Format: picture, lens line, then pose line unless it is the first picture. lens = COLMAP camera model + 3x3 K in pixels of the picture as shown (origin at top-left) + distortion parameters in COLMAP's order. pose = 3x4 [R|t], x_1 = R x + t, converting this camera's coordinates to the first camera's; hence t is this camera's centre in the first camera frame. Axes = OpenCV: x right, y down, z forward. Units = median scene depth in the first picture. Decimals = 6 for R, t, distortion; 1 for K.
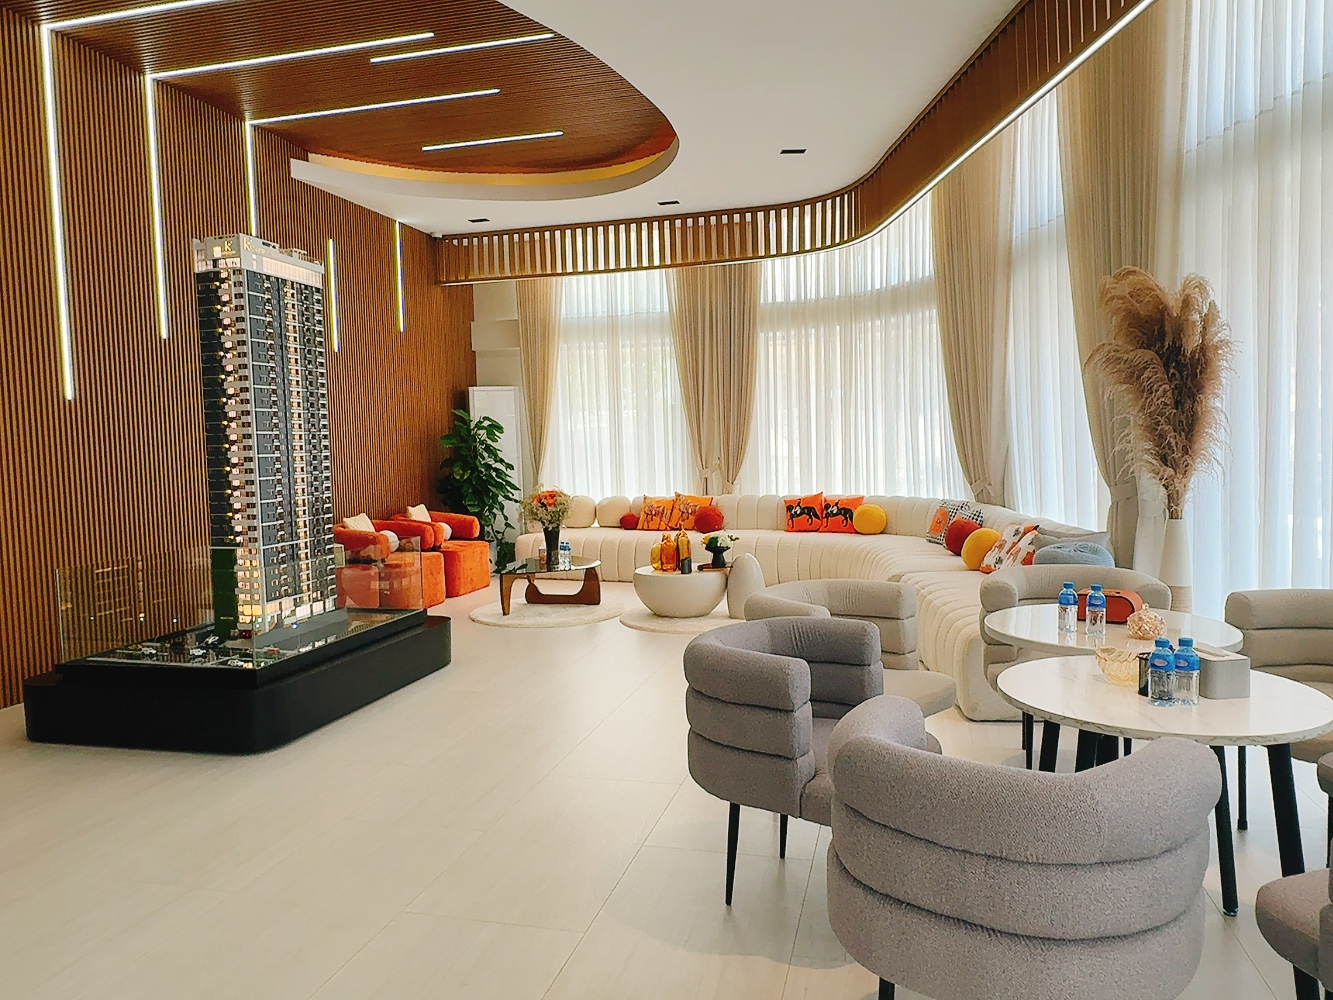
lens RADIAL K [[961.4, 0, 666.3], [0, 961.4, 506.4], [0, 0, 1]] dist [0.026717, -0.039232]
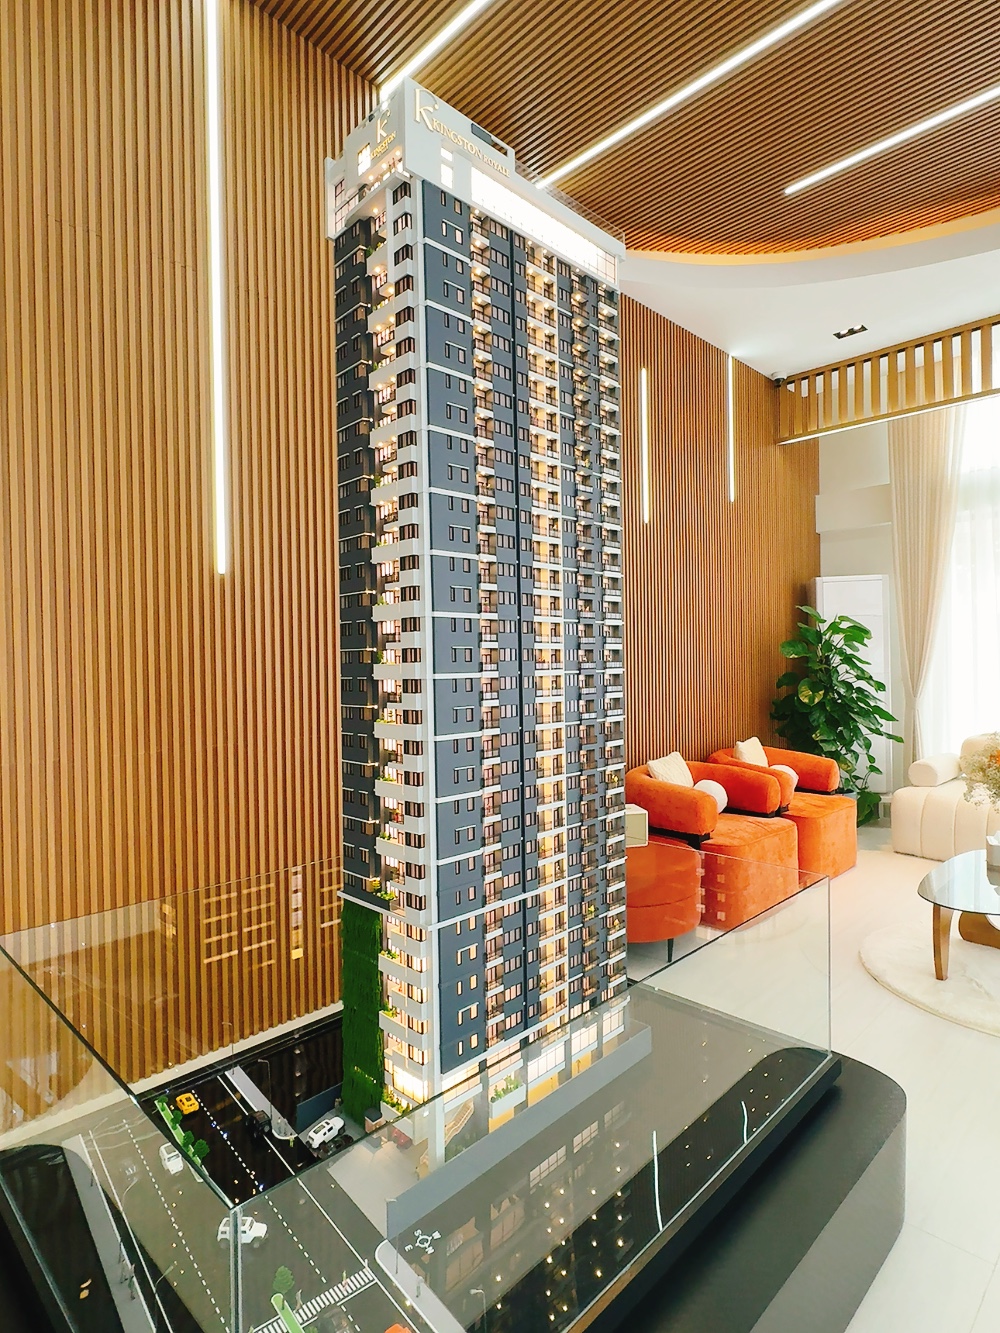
lens RADIAL K [[721.9, 0, 493.3], [0, 721.9, 664.1], [0, 0, 1]] dist [-0.003998, 0.000179]
pose [[0.860990, 0.014972, -0.508401, -0.151141], [-0.040968, 0.998360, -0.039979, -0.027281], [0.506969, 0.055250, 0.860192, 0.444924]]
